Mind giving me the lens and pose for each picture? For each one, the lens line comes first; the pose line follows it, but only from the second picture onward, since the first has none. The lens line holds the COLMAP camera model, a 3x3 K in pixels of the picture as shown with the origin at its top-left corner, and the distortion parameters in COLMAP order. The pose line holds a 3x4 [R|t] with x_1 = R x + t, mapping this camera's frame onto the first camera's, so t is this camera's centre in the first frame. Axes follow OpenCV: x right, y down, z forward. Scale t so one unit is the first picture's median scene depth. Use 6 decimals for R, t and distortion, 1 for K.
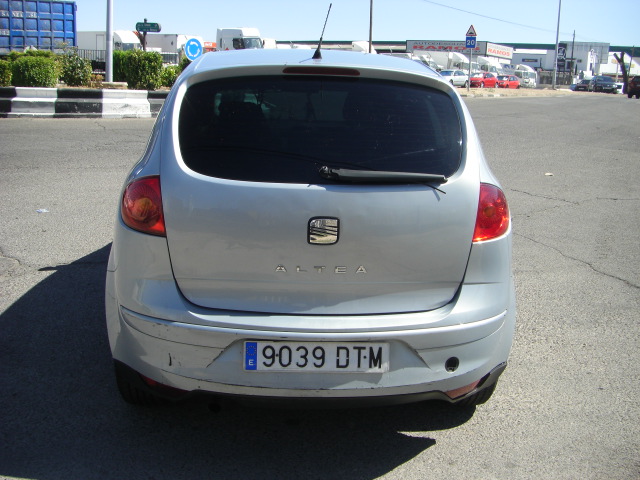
lens RADIAL K [[718.9, 0, 322.3], [0, 718.9, 234.9], [0, 0, 1]] dist [-0.136769, 0.000000]
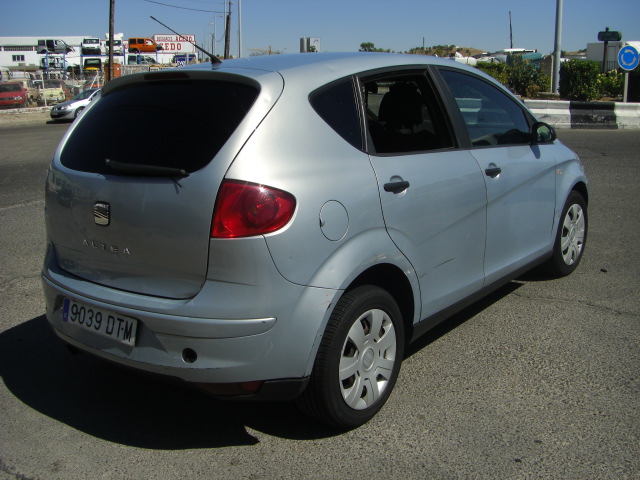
lens RADIAL K [[718.9, 0, 315.8], [0, 718.9, 241.8], [0, 0, 1]] dist [-0.136769, 0.000000]
pose [[0.742932, 0.100583, -0.661766, 1.008631], [-0.105980, 0.993851, 0.032079, -0.033461], [0.660924, 0.046302, 0.749024, 0.356933]]
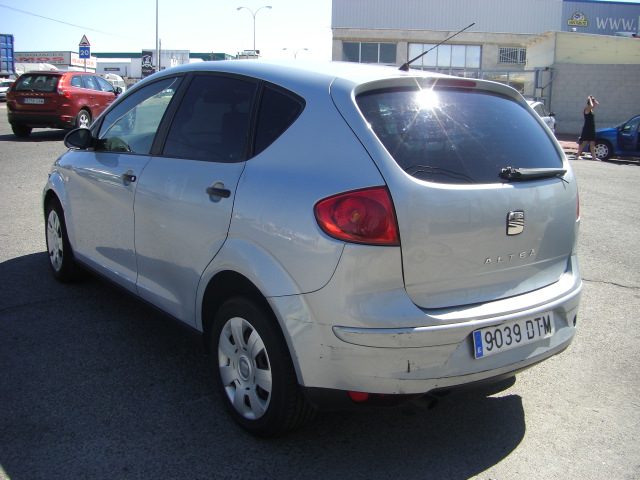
lens RADIAL K [[718.9, 0, 319.2], [0, 718.9, 238.5], [0, 0, 1]] dist [-0.136769, 0.000000]
pose [[0.838779, -0.119606, 0.531173, -0.847281], [0.123468, 0.991942, 0.028389, -0.050314], [-0.530289, 0.041770, 0.846788, 0.200882]]
